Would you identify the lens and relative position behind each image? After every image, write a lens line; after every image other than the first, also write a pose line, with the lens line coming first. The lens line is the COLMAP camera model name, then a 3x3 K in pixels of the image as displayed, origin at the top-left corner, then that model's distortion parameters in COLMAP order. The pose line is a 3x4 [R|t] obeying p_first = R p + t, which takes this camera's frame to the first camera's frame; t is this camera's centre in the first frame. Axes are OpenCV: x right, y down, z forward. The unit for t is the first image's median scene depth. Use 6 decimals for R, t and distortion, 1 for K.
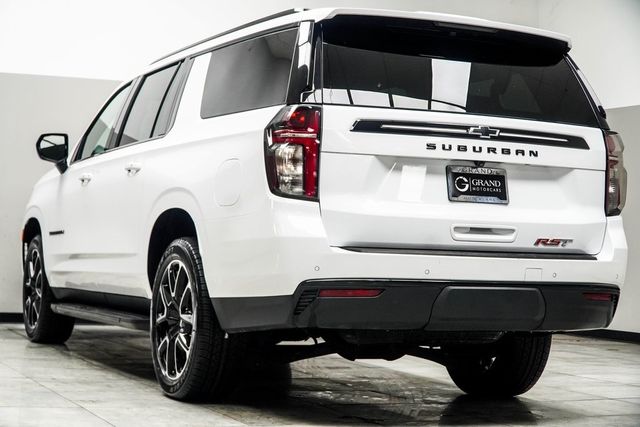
lens RADIAL K [[1521.8, 0, 325.0], [0, 1521.8, 213.8], [0, 0, 1]] dist [-0.496155, 0.000000]
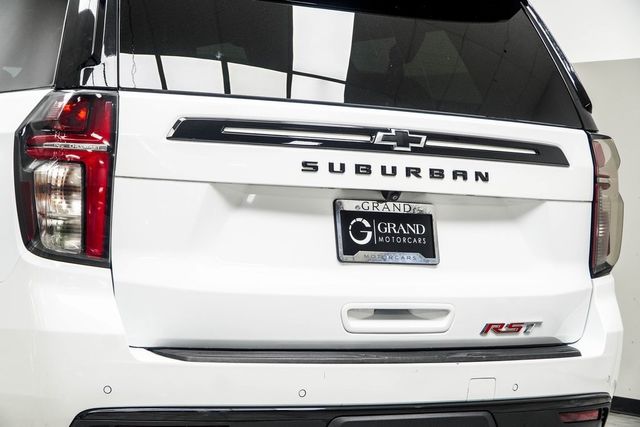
lens RADIAL K [[1795.9, 0, 320.7], [0, 1795.9, 212.5], [0, 0, 1]] dist [-0.609777, 0.000000]
pose [[0.992186, 0.011047, 0.124275, -0.008294], [-0.014285, 0.999581, 0.025194, -0.043070], [-0.123944, -0.026772, 0.991928, 0.329927]]
